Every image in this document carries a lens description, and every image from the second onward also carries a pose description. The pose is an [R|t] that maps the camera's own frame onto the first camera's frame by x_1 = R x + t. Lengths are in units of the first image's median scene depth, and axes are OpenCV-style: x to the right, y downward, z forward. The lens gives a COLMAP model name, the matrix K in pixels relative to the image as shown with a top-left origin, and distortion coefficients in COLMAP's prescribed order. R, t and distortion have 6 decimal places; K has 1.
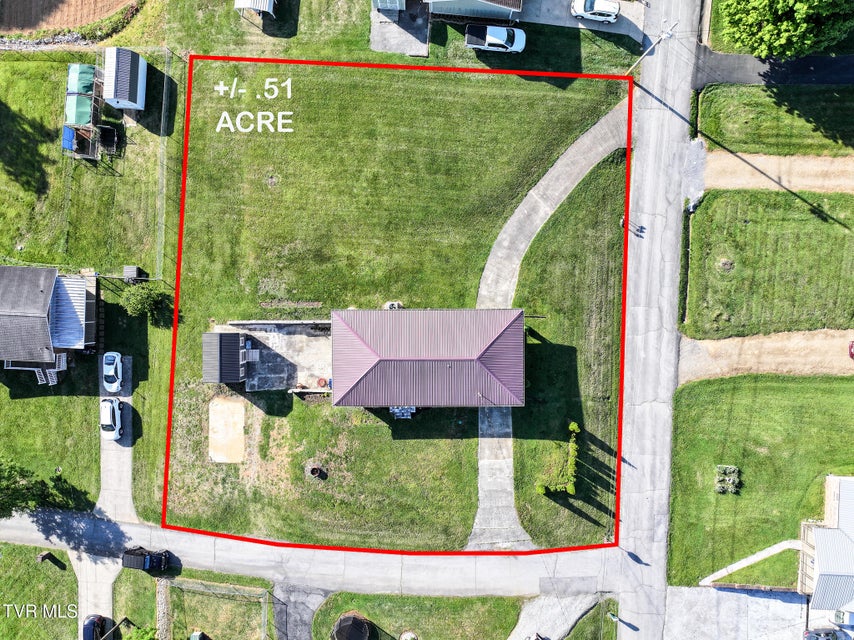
lens RADIAL K [[600.5, 0, 431.2], [0, 600.5, 318.6], [0, 0, 1]] dist [0.003248, 0.003573]
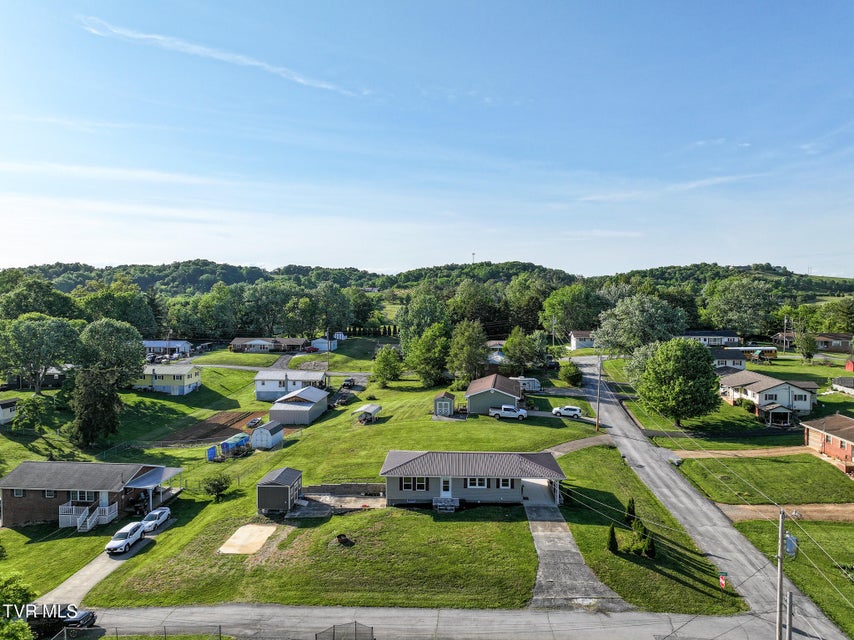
lens RADIAL K [[600.5, 0, 431.2], [0, 600.5, 318.6], [0, 0, 1]] dist [0.003248, 0.003573]
pose [[0.999074, 0.001075, -0.043013, -0.029020], [-0.043026, 0.022298, -0.998825, 1.101626], [-0.000115, 0.999751, 0.022324, 0.669440]]
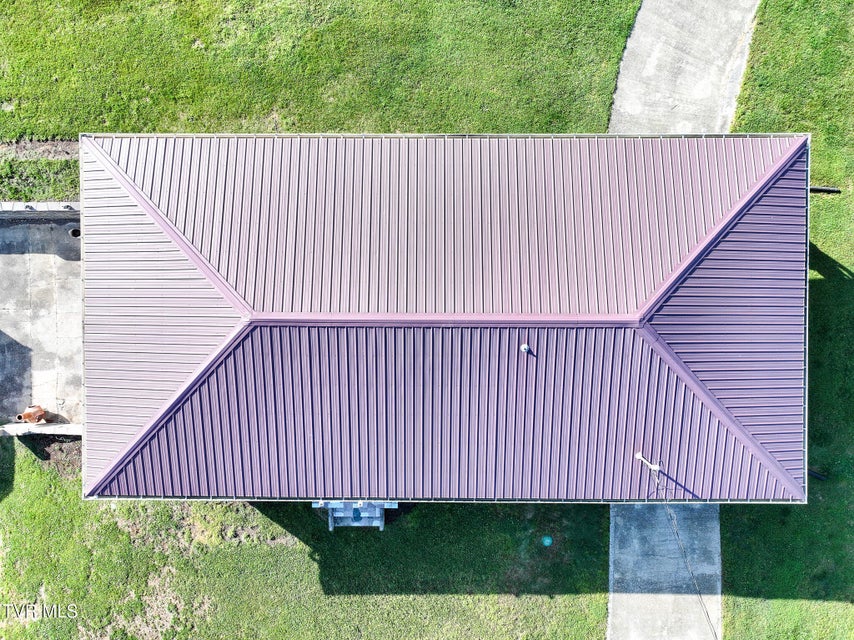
lens RADIAL K [[600.5, 0, 431.2], [0, 600.5, 318.6], [0, 0, 1]] dist [0.003248, 0.003573]
pose [[0.999928, 0.006617, -0.009968, -0.007520], [-0.006682, 0.999956, -0.006541, 0.063364], [0.009924, 0.006607, 0.999929, 0.693615]]
